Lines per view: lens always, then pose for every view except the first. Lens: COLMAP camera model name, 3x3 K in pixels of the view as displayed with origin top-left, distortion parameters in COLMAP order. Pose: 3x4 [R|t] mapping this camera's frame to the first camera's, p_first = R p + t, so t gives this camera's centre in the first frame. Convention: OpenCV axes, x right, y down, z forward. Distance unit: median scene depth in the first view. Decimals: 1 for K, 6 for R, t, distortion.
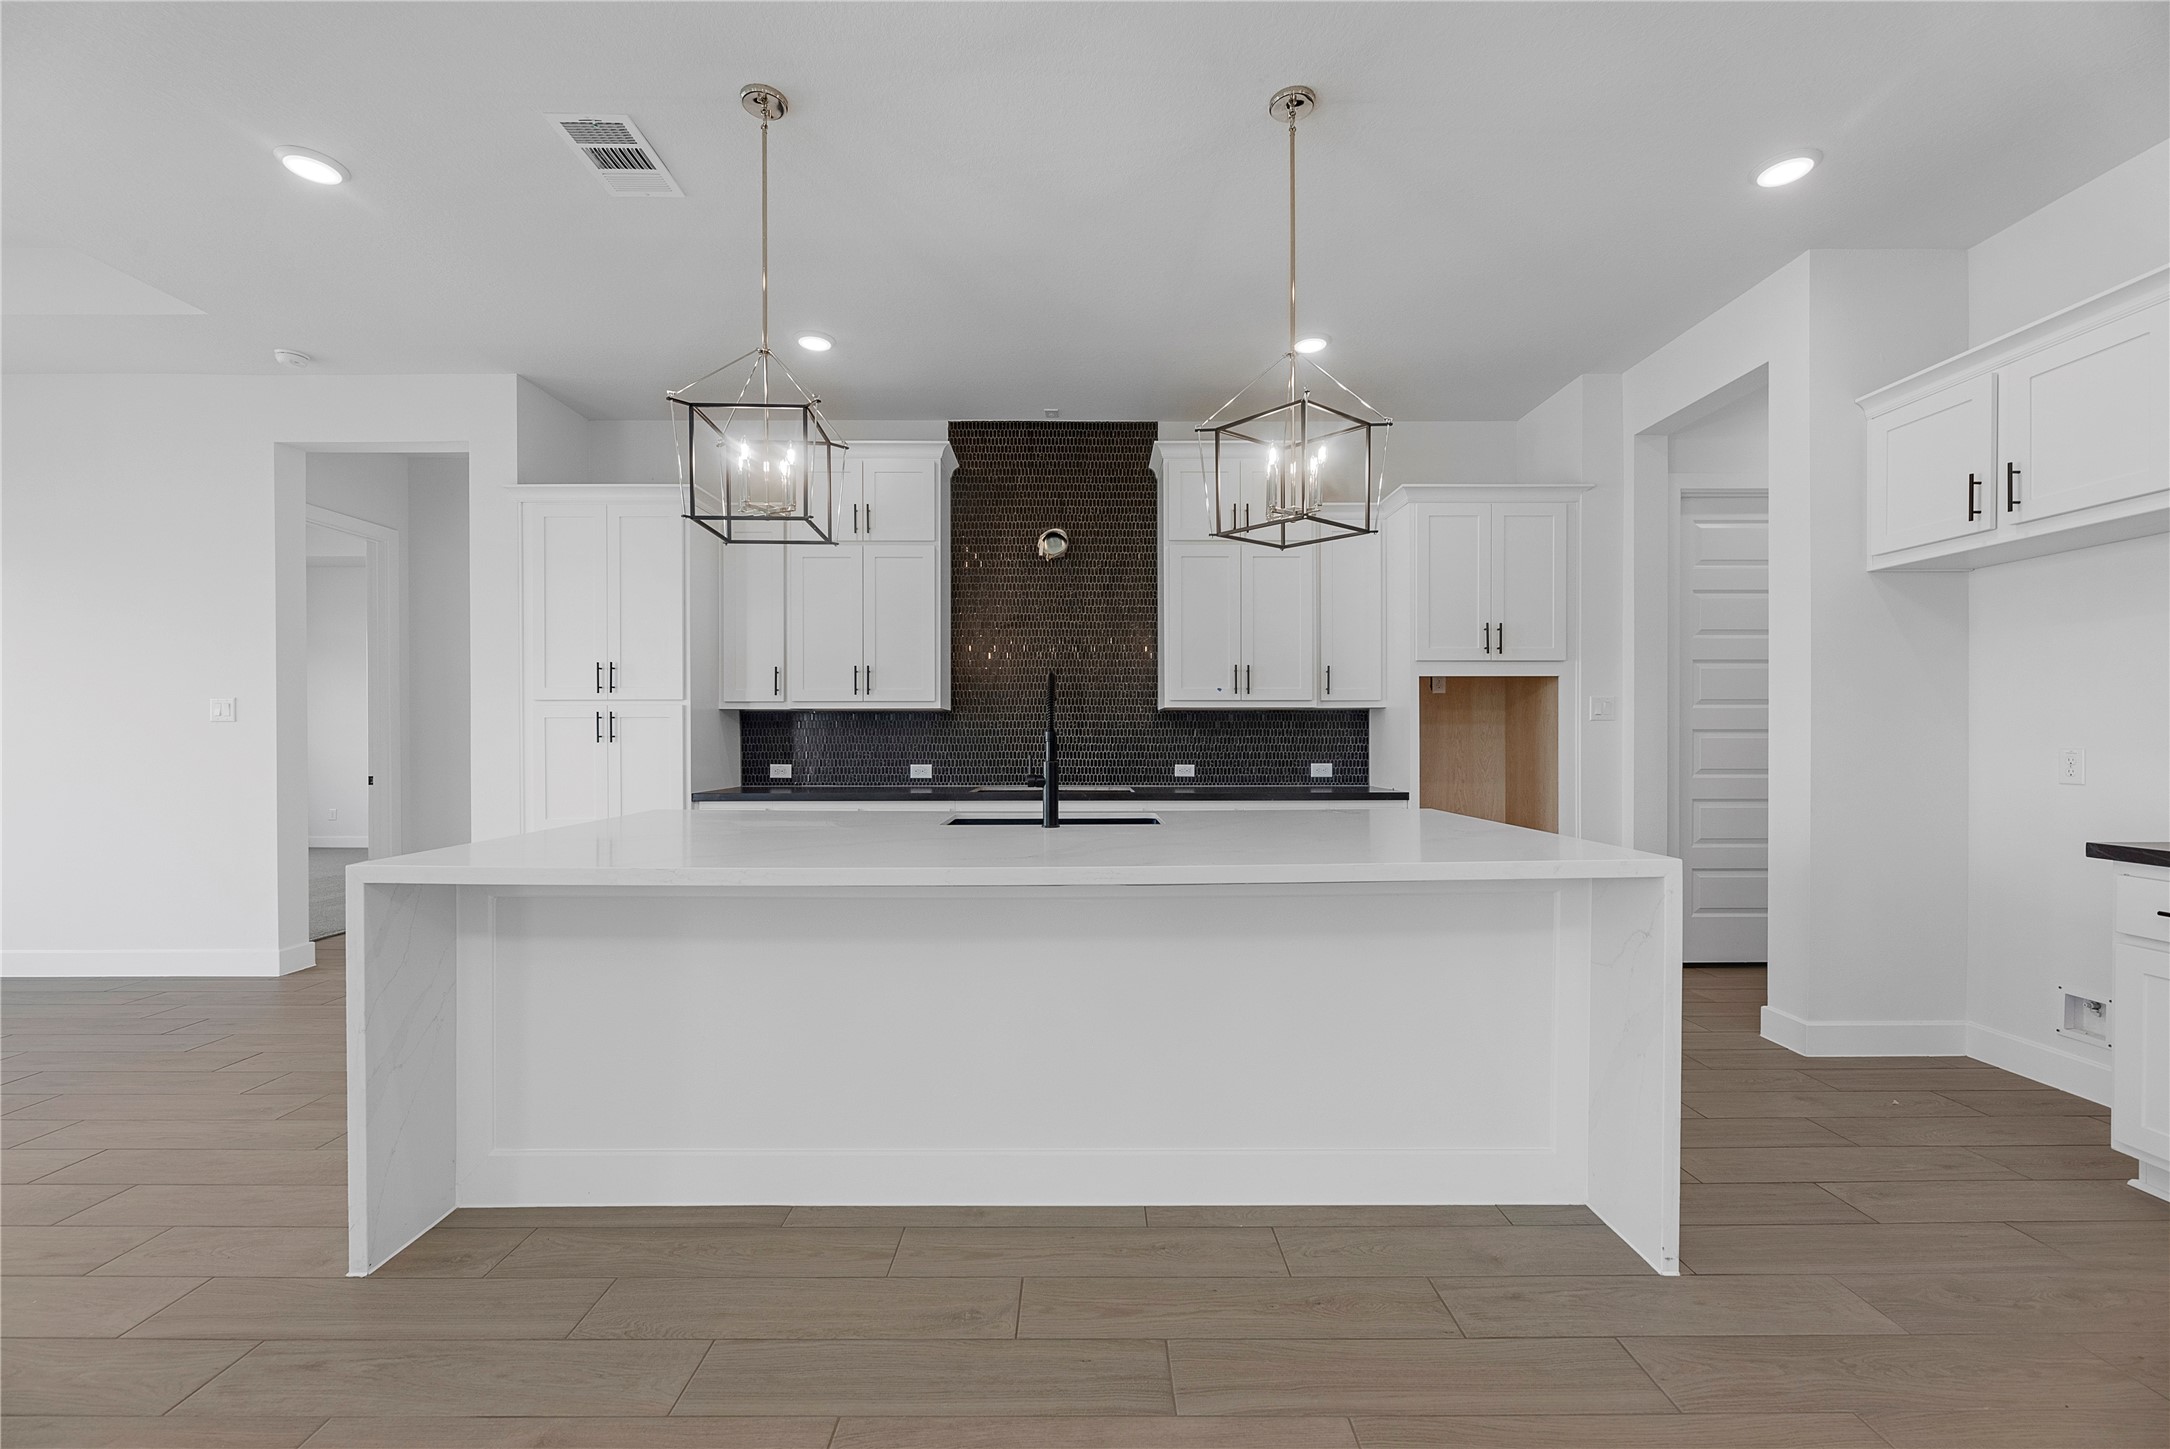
lens RADIAL K [[891.3, 0, 1060.1], [0, 891.3, 739.3], [0, 0, 1]] dist [-0.002832, 0.000379]
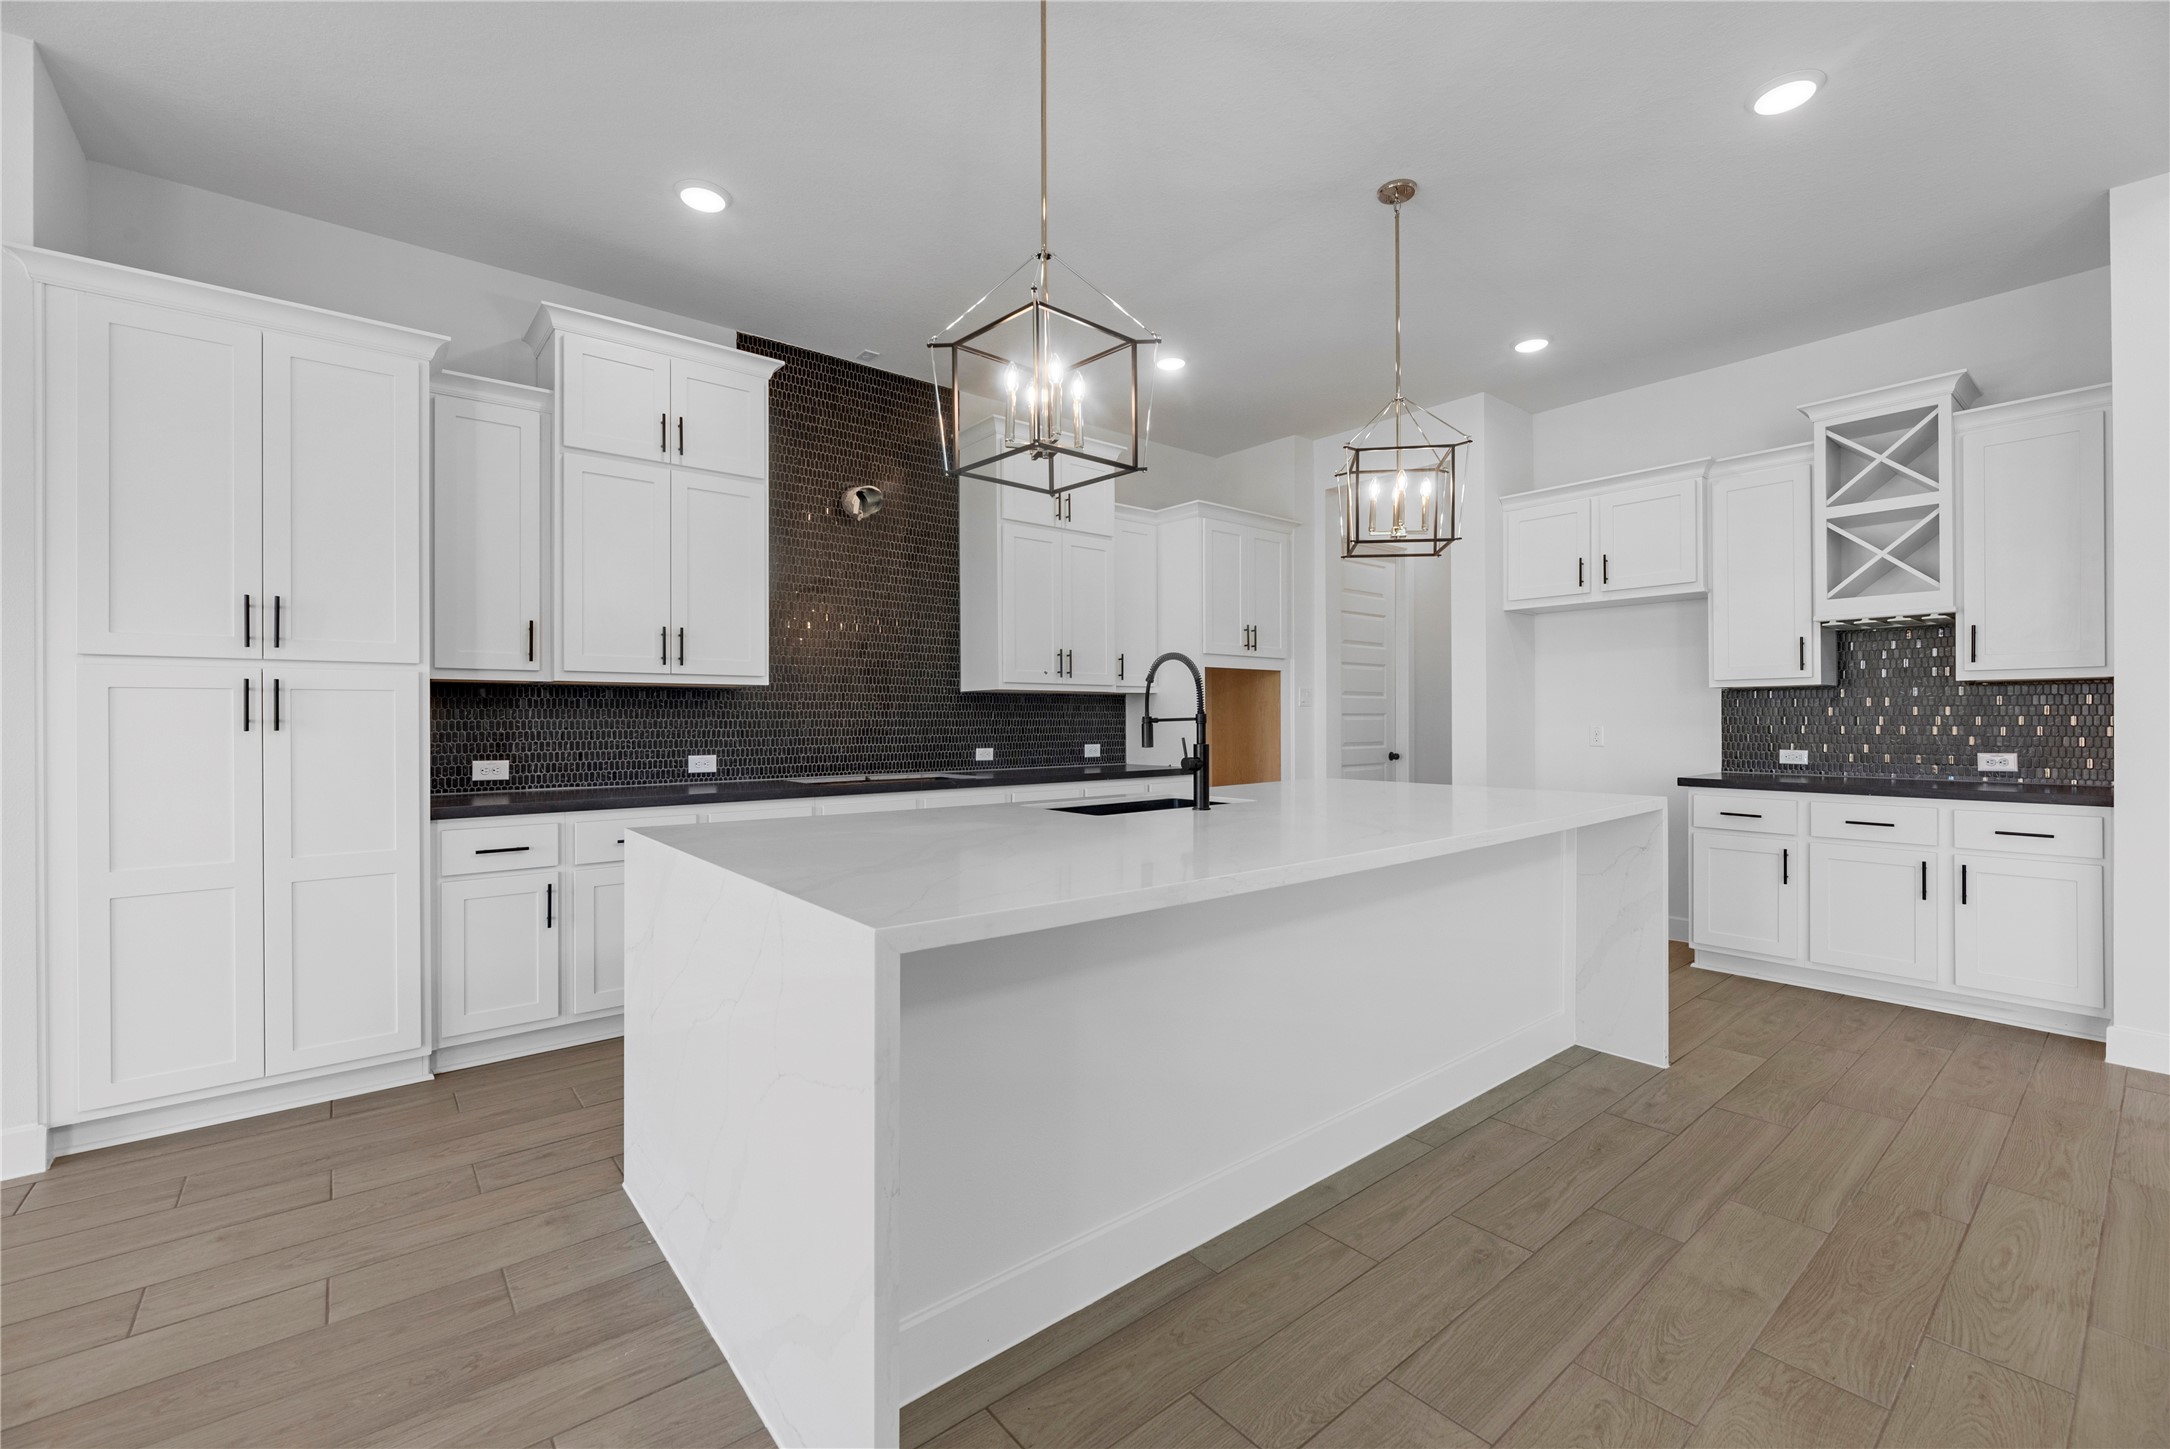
lens RADIAL K [[916.1, 0, 1091.4], [0, 916.1, 714.3], [0, 0, 1]] dist [-0.000654, 0.000079]
pose [[0.767099, 0.001521, 0.641527, -0.450782], [0.004271, 0.999963, -0.007477, -0.000785], [-0.641515, 0.008476, 0.767064, 0.171151]]
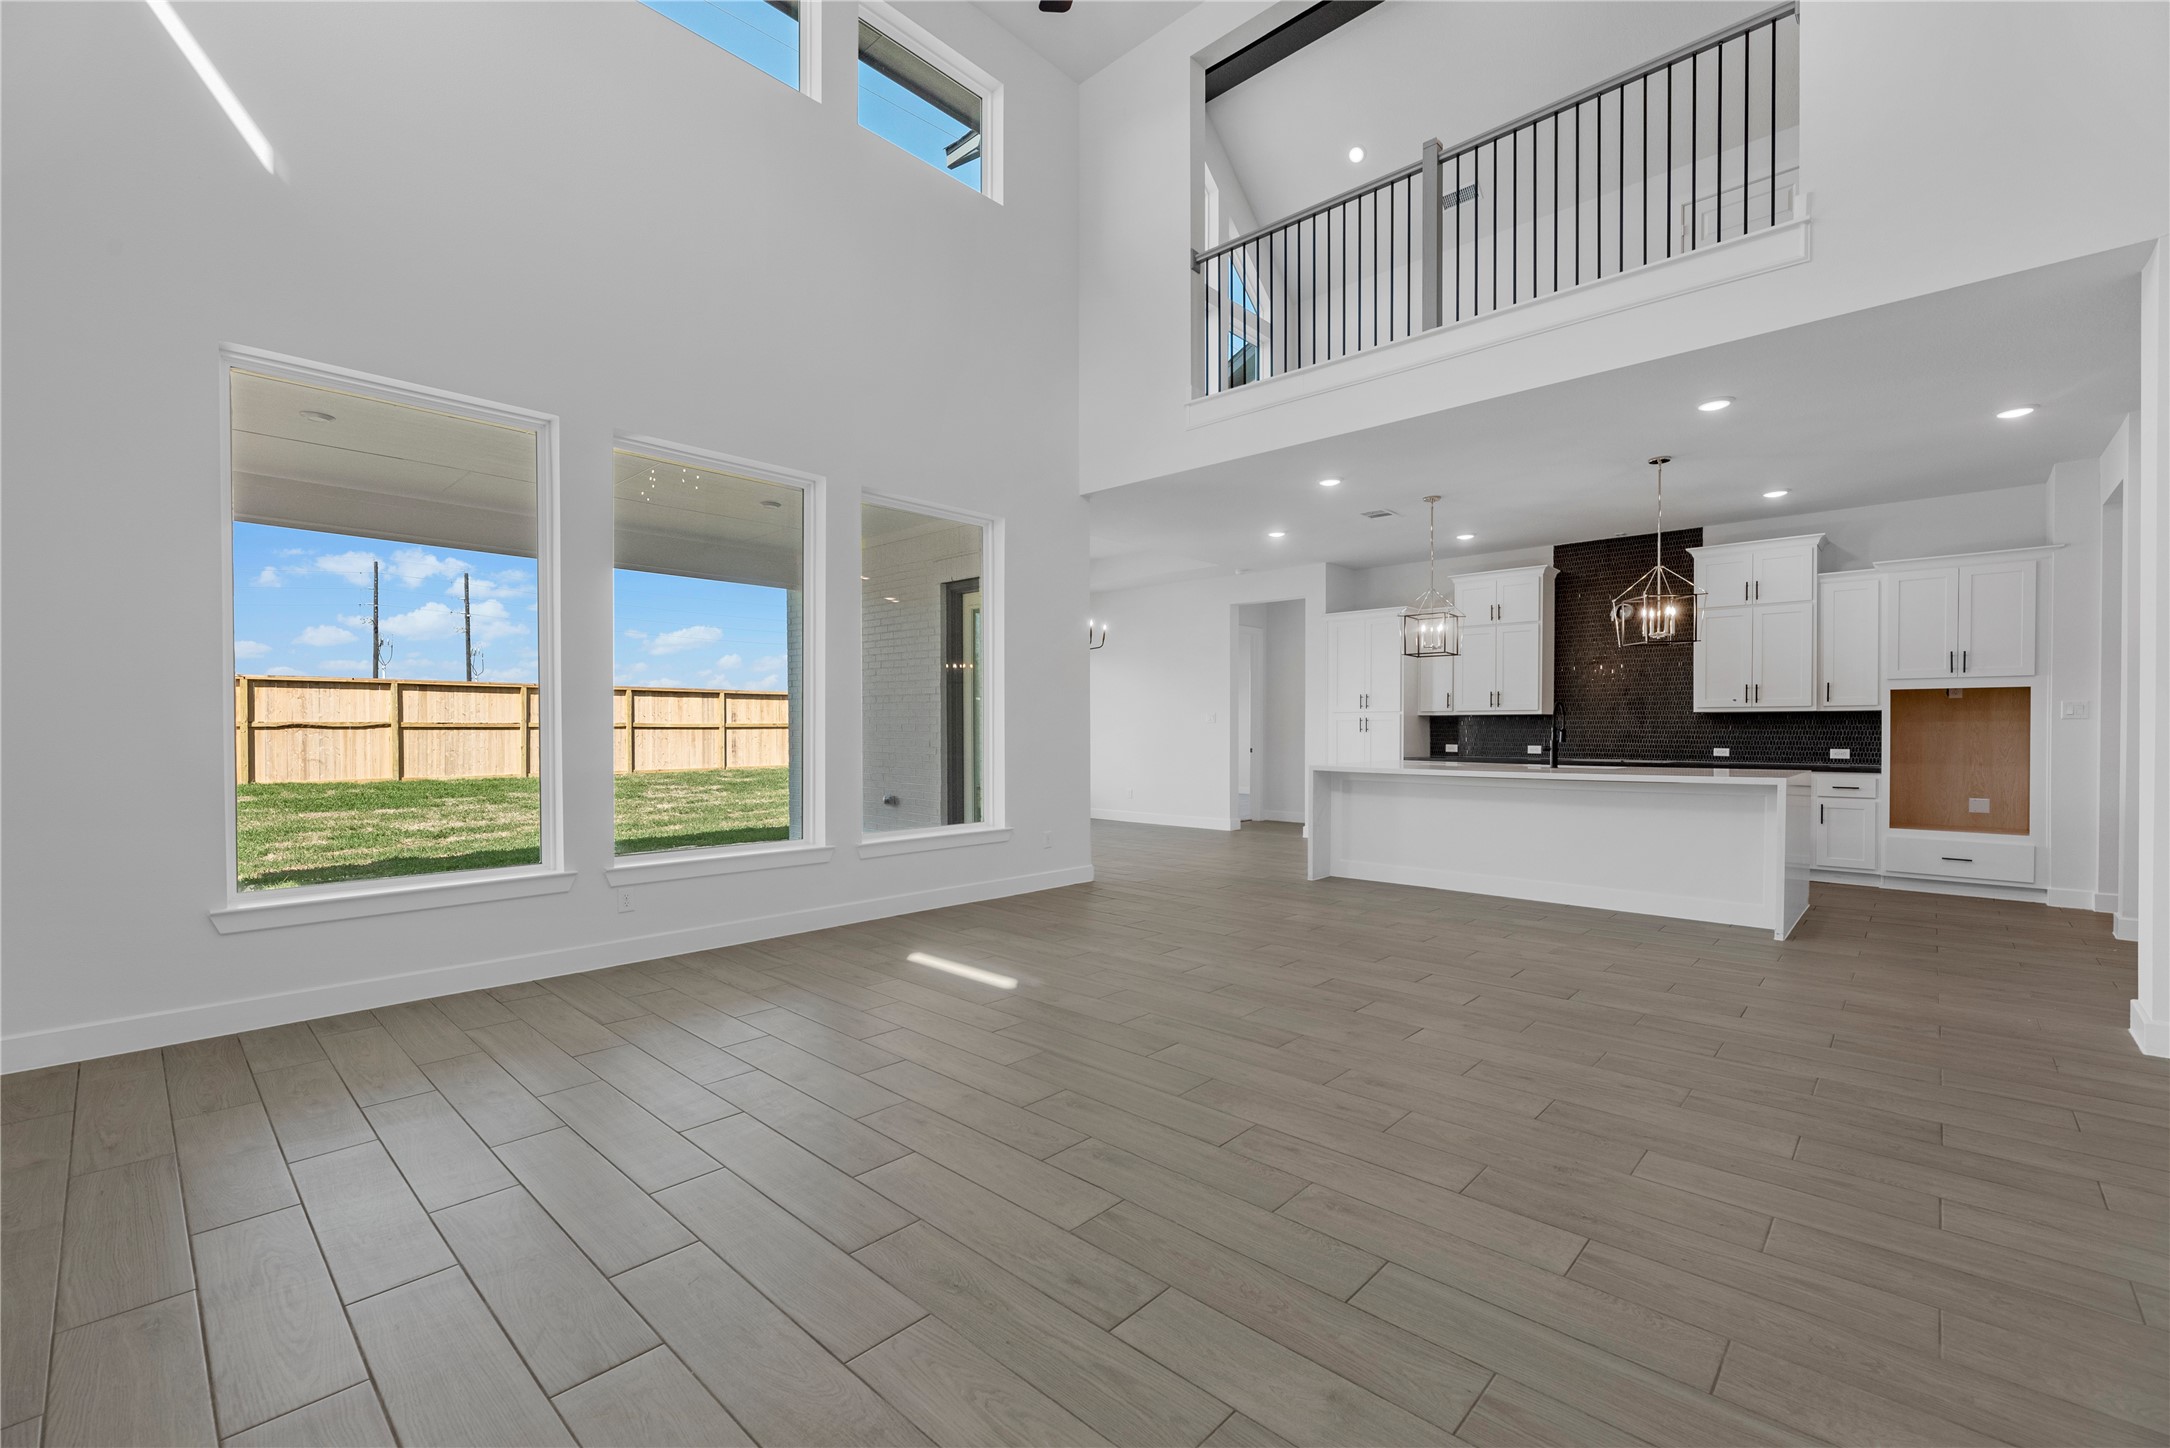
lens RADIAL K [[891.3, 0, 1060.1], [0, 891.3, 738.8], [0, 0, 1]] dist [-0.002832, 0.000379]
pose [[0.725210, 0.008898, -0.688470, 0.402206], [-0.005861, 0.999960, 0.006750, 0.009049], [0.688503, -0.000860, 0.725233, -0.978212]]
